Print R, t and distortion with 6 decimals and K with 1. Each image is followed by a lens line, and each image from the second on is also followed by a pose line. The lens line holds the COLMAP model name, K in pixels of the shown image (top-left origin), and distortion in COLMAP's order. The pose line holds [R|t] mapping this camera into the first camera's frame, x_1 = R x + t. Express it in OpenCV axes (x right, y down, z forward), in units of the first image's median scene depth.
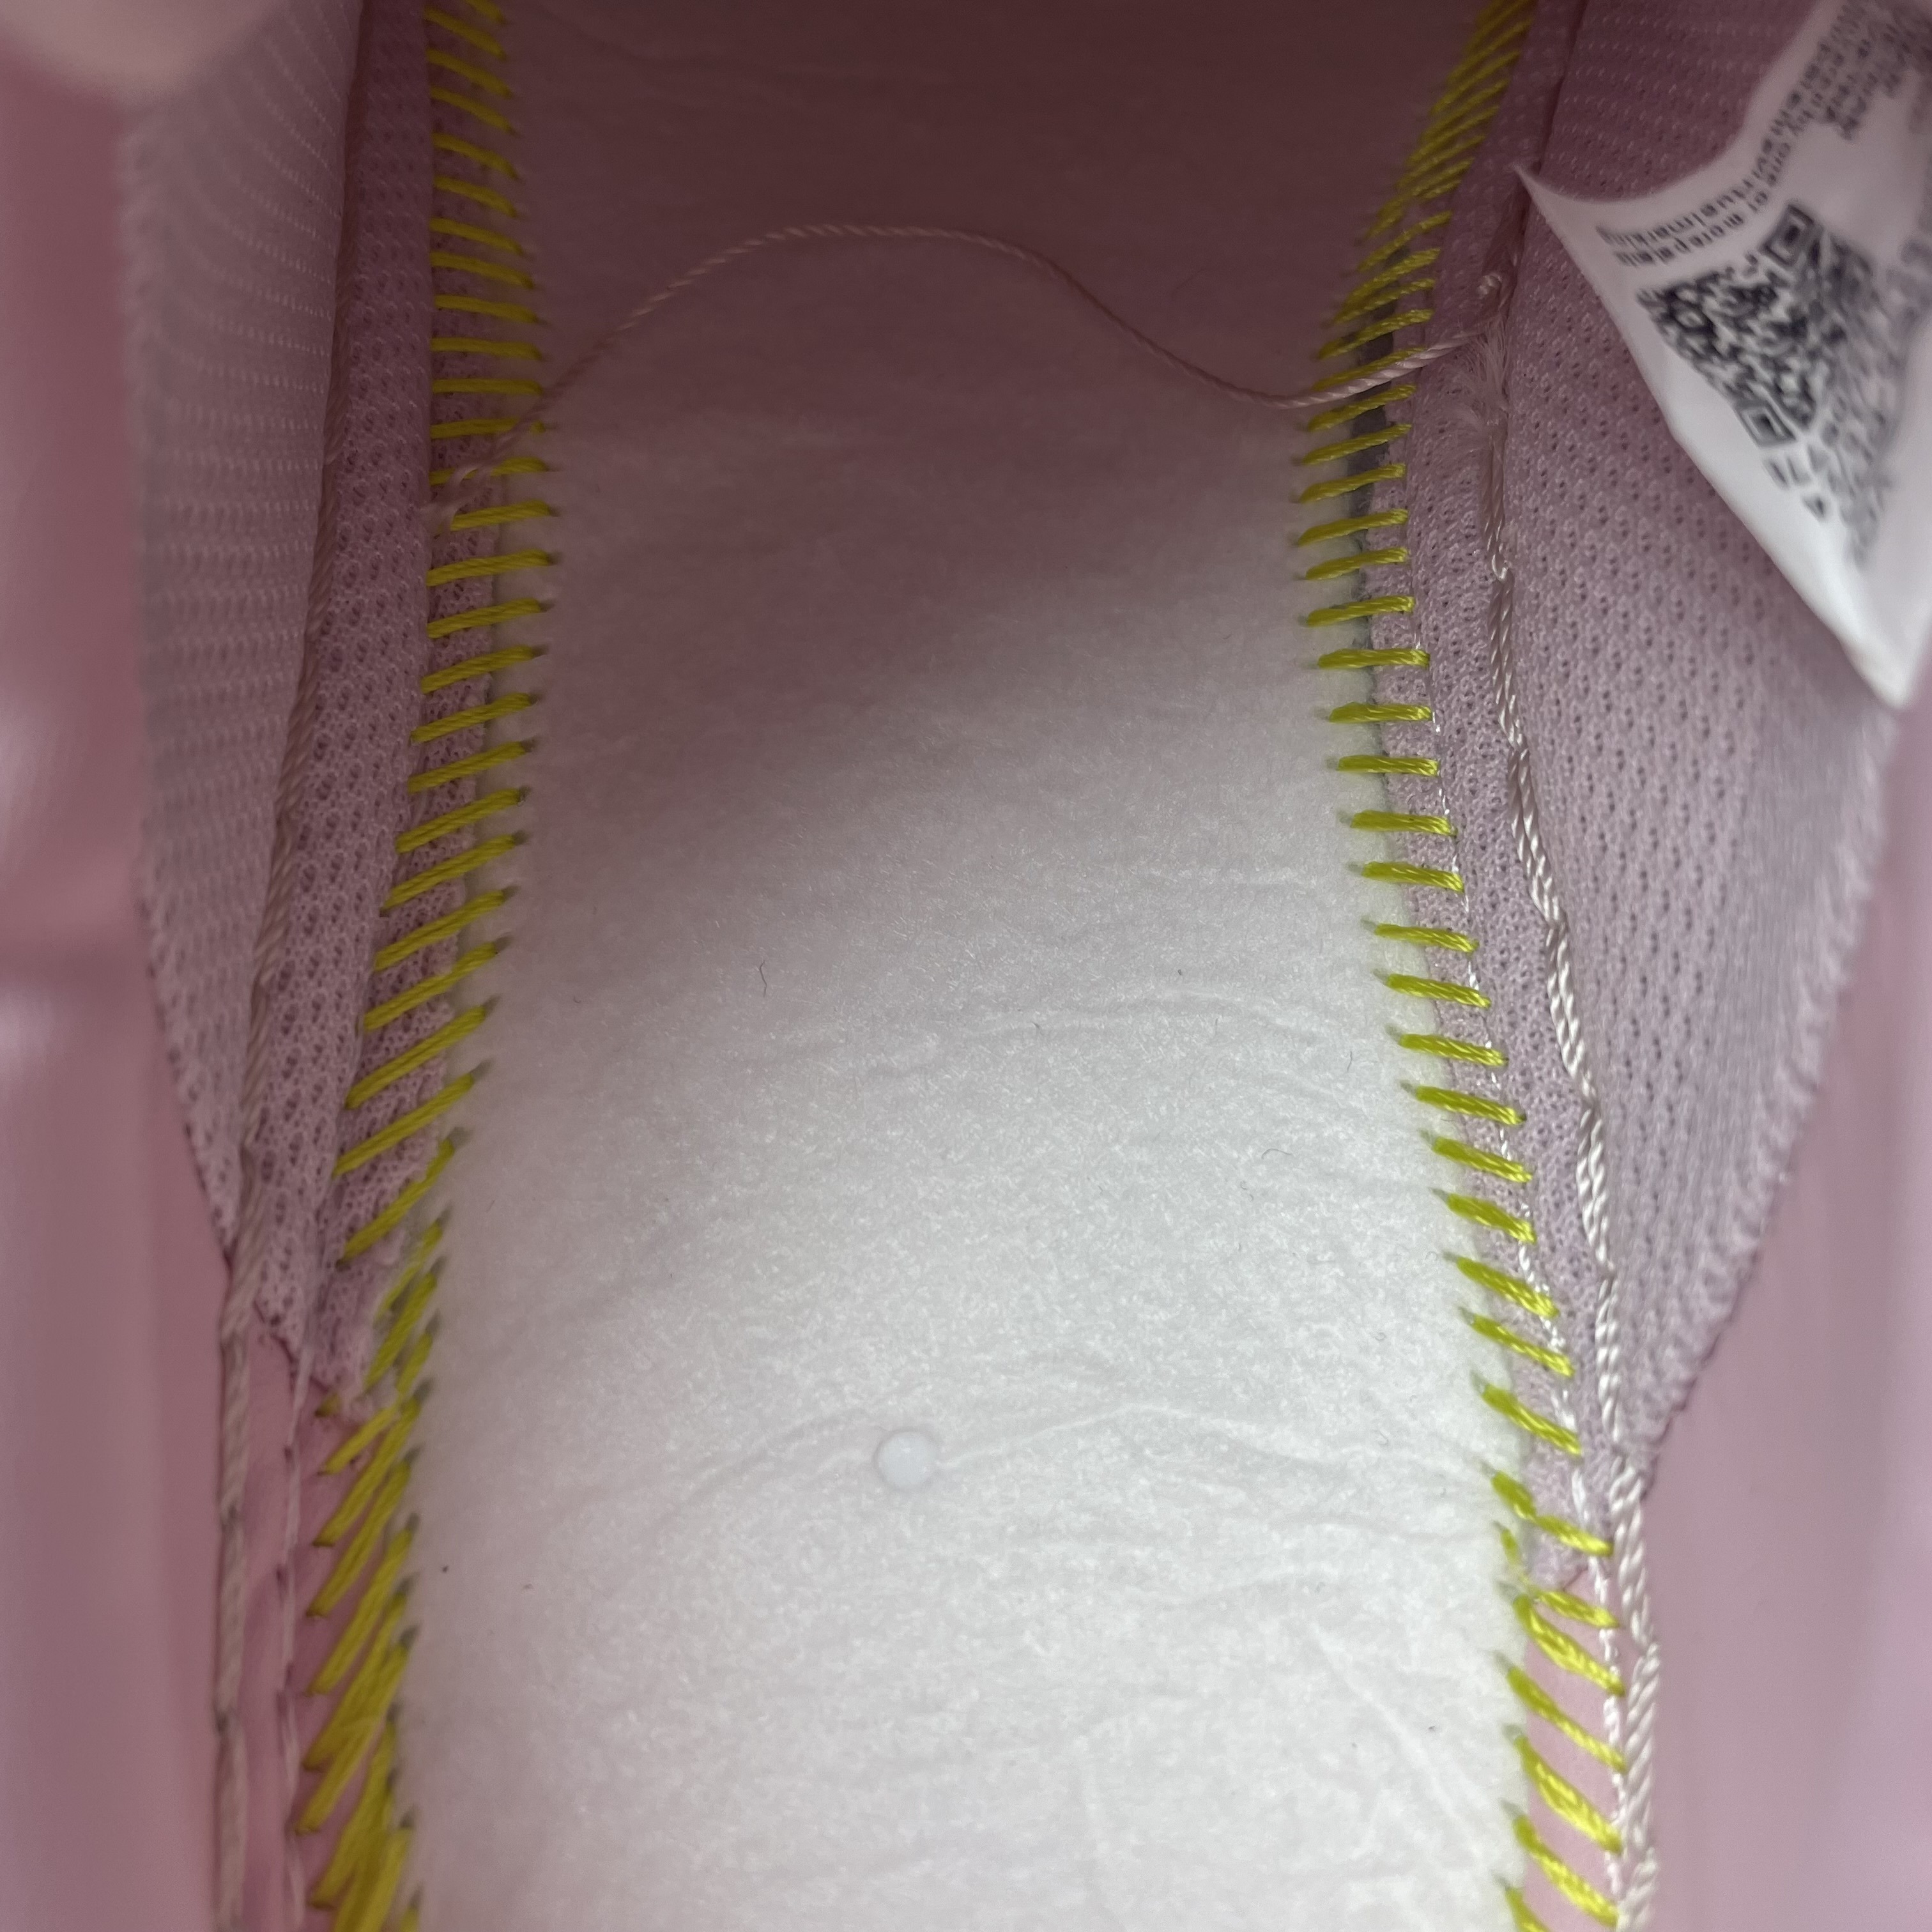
lens RADIAL K [[2044.9, 0, 996.0], [0, 2044.9, 907.7], [0, 0, 1]] dist [0.085021, -0.224819]
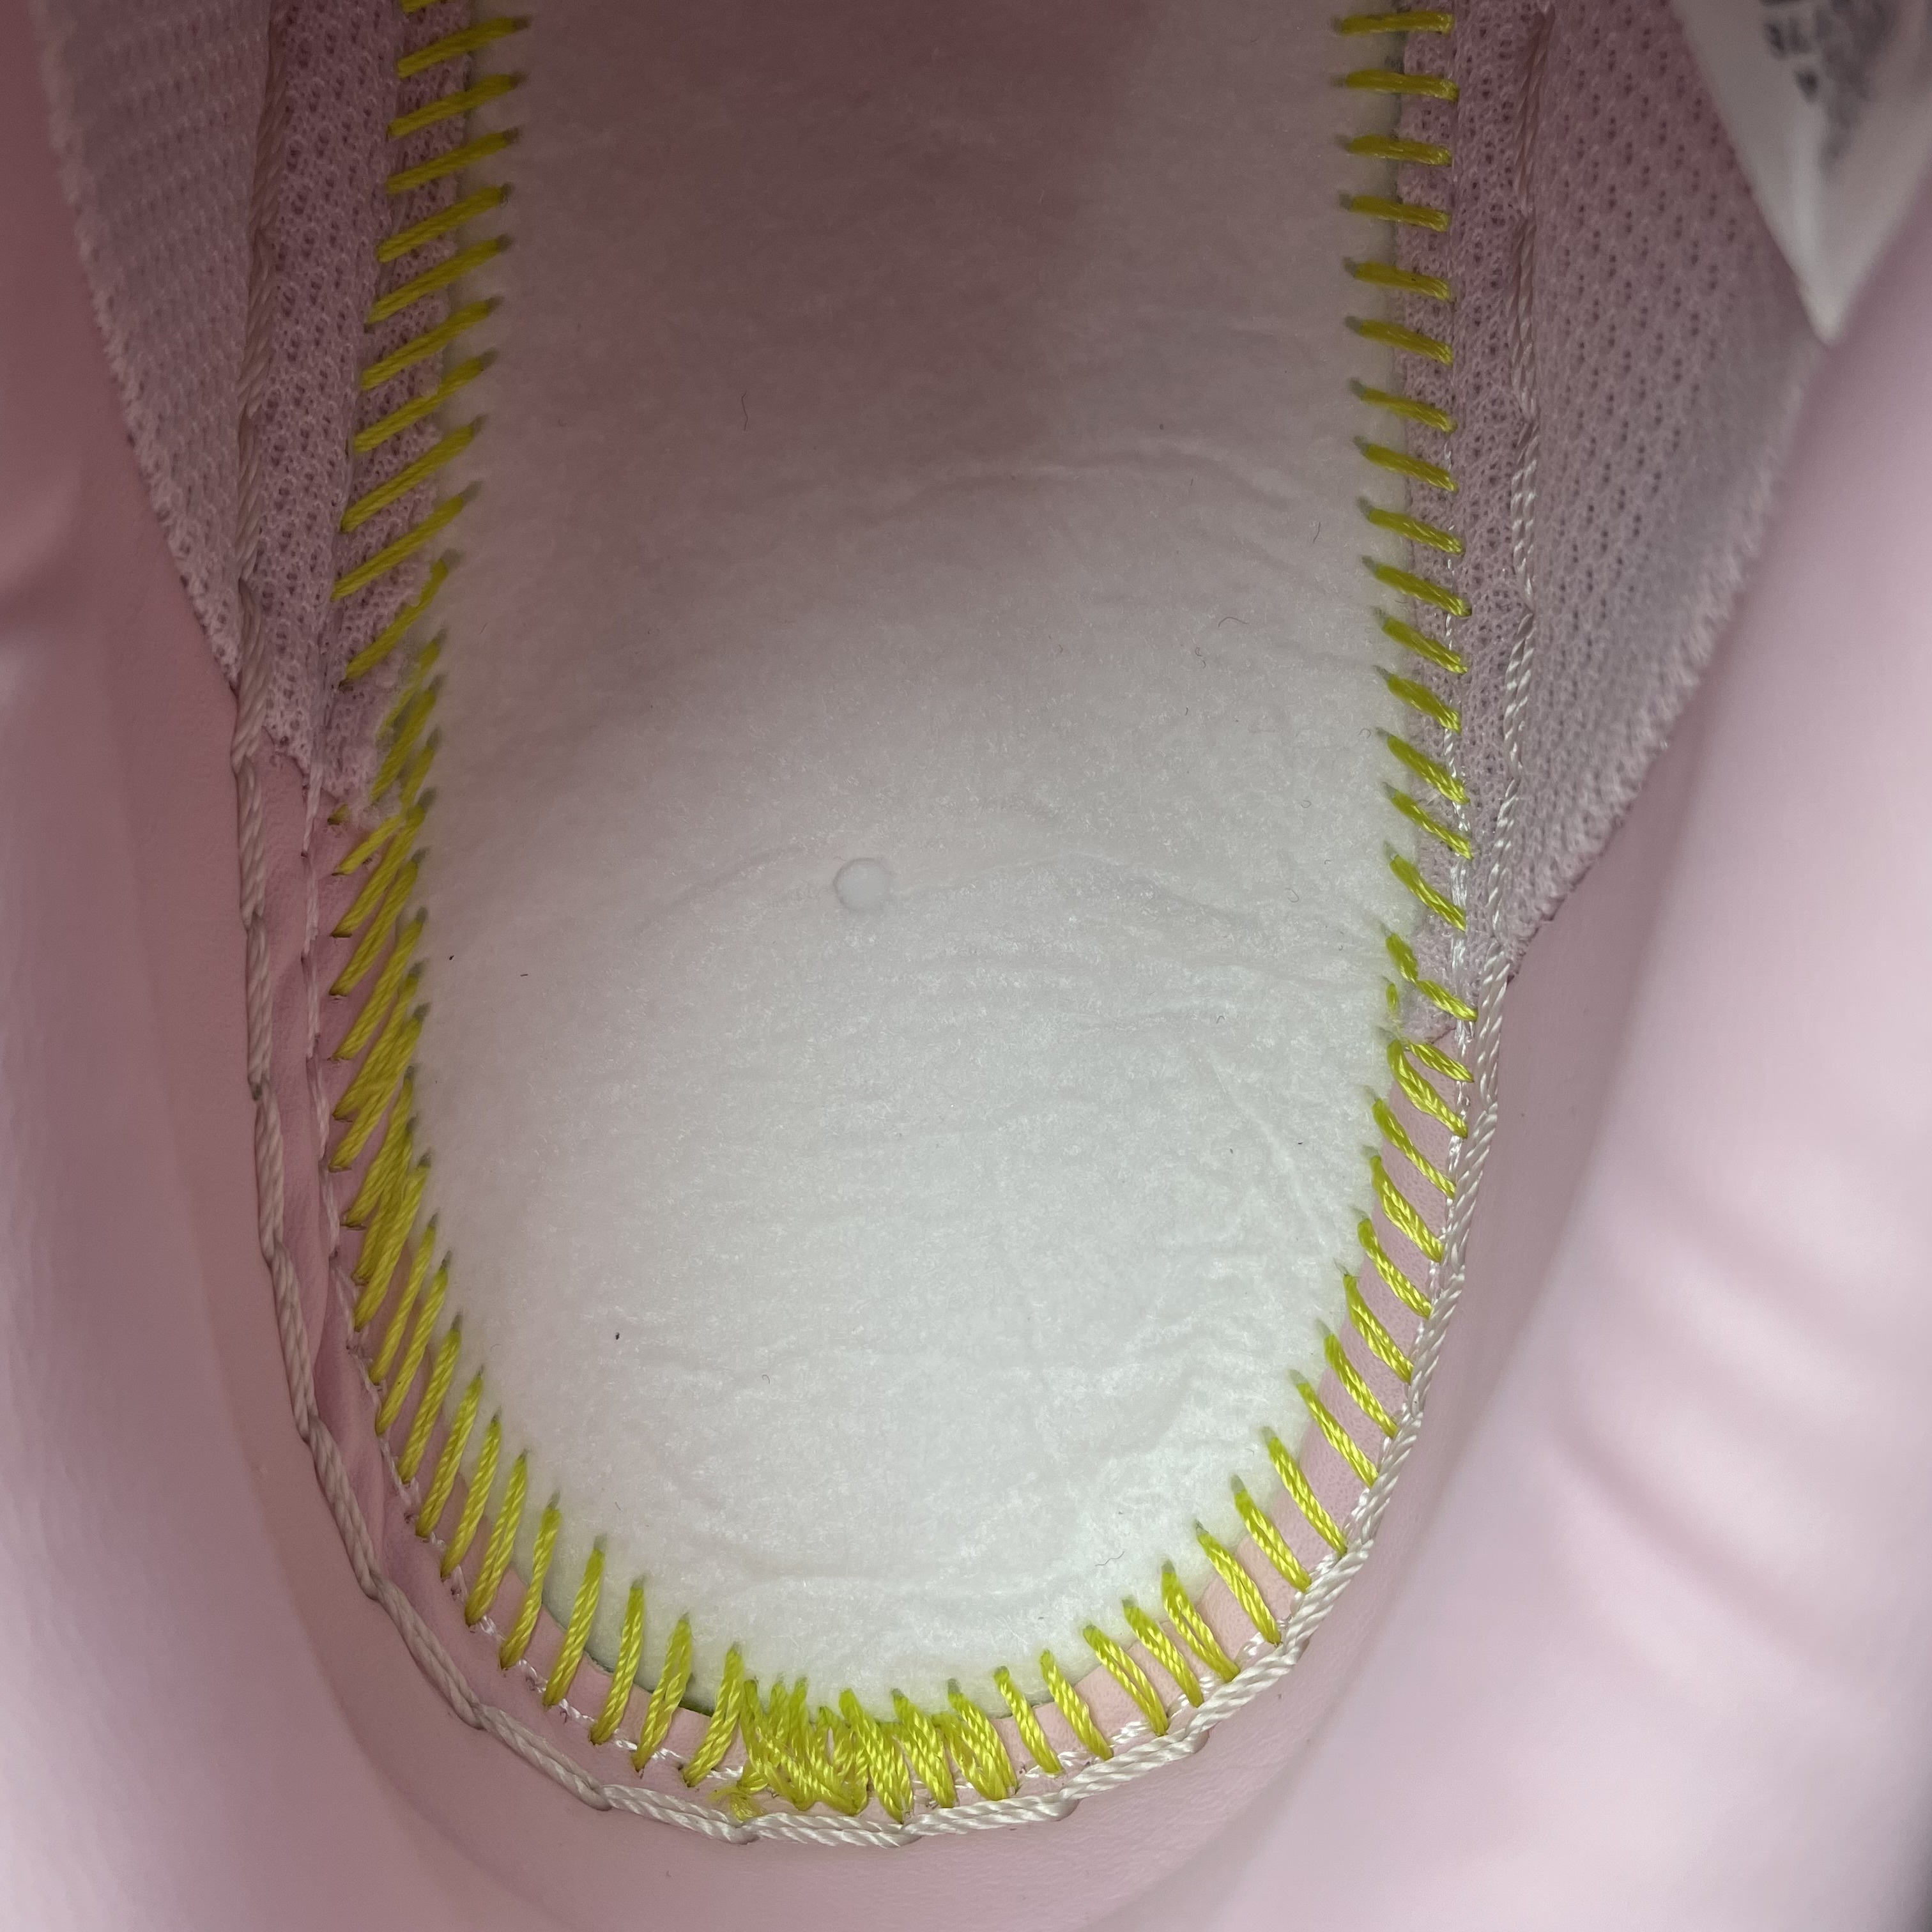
lens RADIAL K [[2044.9, 0, 996.0], [0, 2044.9, 907.7], [0, 0, 1]] dist [0.085021, -0.224819]
pose [[0.997166, 0.067819, -0.032578, 0.065445], [-0.050432, 0.923817, 0.379498, -0.144153], [0.055833, -0.376779, 0.924619, -0.024087]]
